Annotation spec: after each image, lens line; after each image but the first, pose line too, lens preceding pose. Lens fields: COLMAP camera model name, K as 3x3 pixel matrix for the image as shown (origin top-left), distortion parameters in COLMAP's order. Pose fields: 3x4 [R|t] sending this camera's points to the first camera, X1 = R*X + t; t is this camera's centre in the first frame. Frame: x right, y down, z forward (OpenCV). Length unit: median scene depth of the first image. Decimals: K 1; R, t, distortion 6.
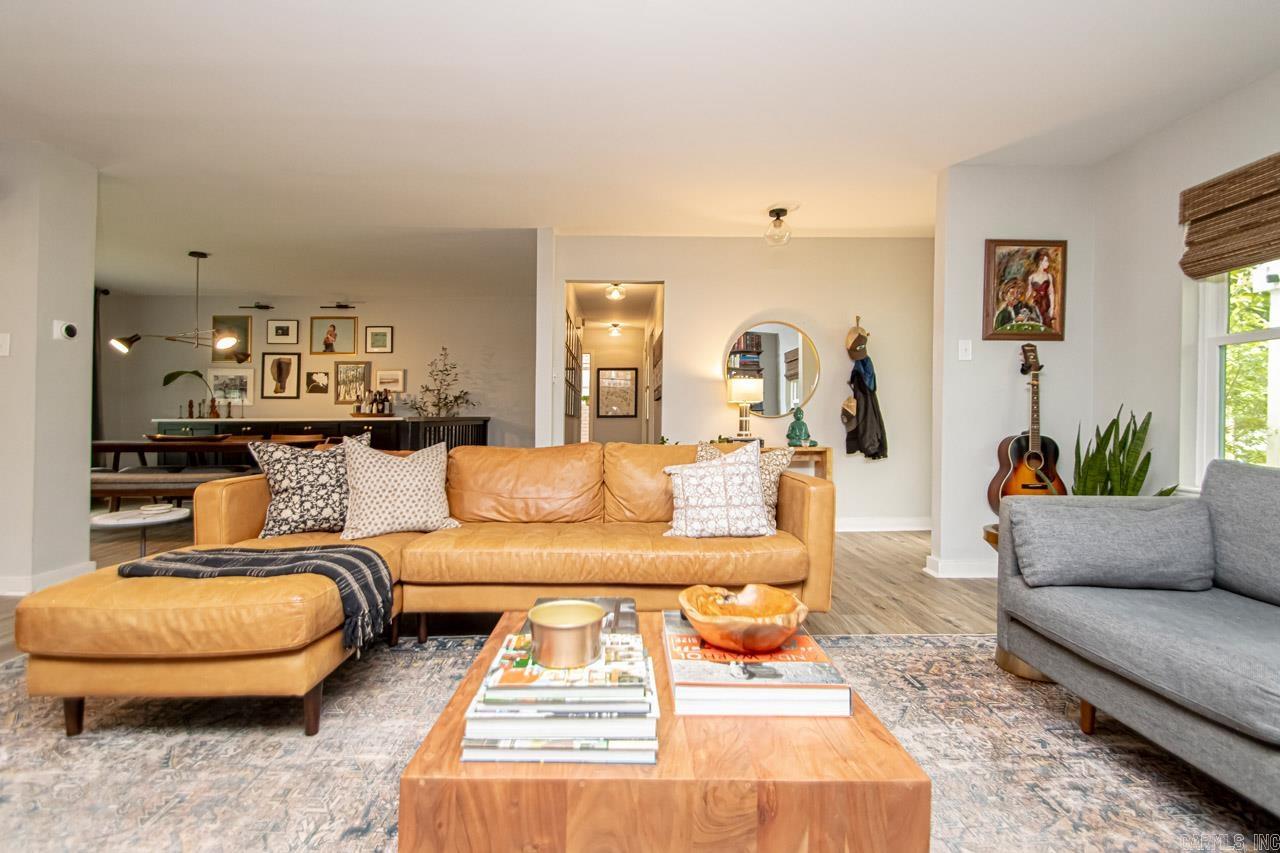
lens RADIAL K [[597.8, 0, 651.2], [0, 597.8, 425.1], [0, 0, 1]] dist [0.025450, -0.021347]
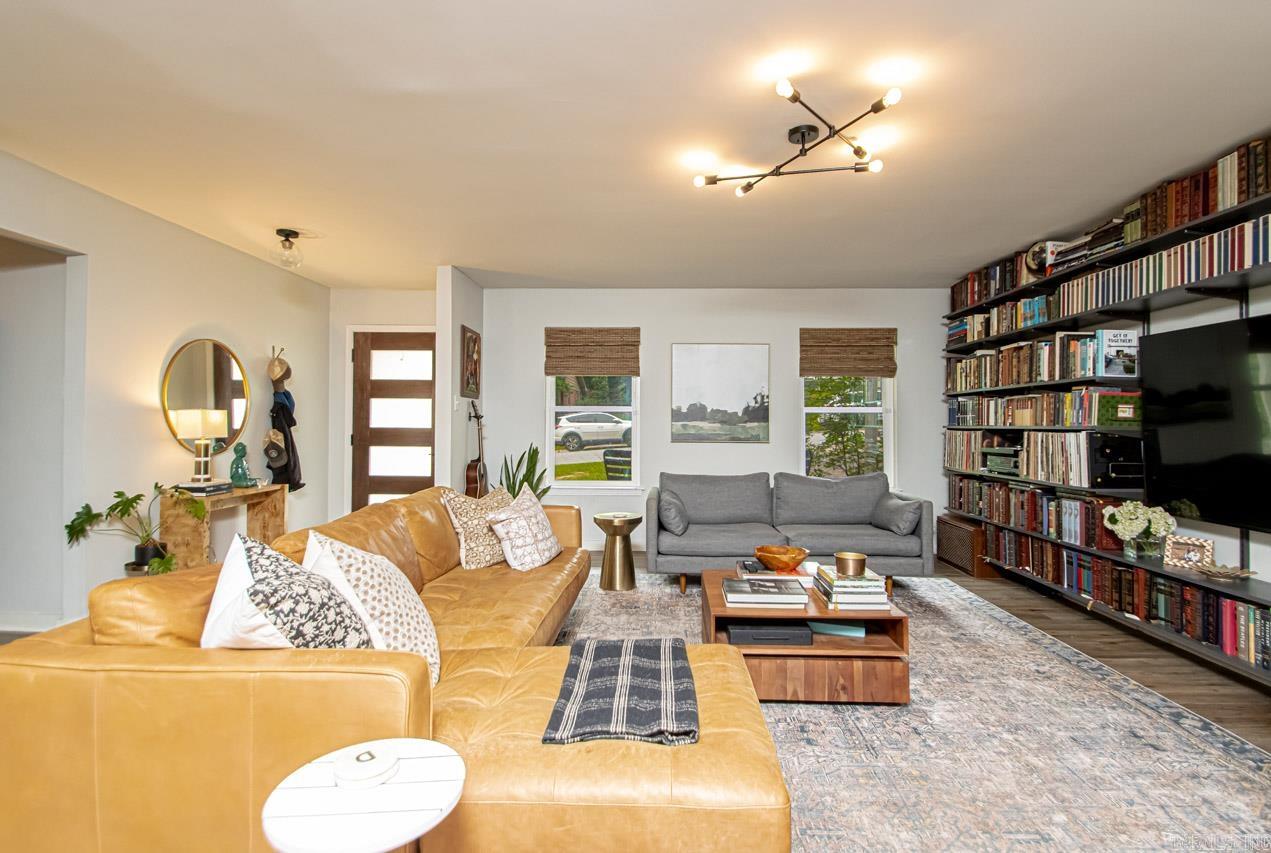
lens RADIAL K [[588.0, 0, 635.5], [0, 588.0, 426.5], [0, 0, 1]] dist [-0.000941, -0.000054]
pose [[0.077417, -0.004596, 0.996988, -0.561039], [0.006319, 0.999972, 0.004119, -0.052948], [-0.996979, 0.005981, 0.077444, 0.354254]]
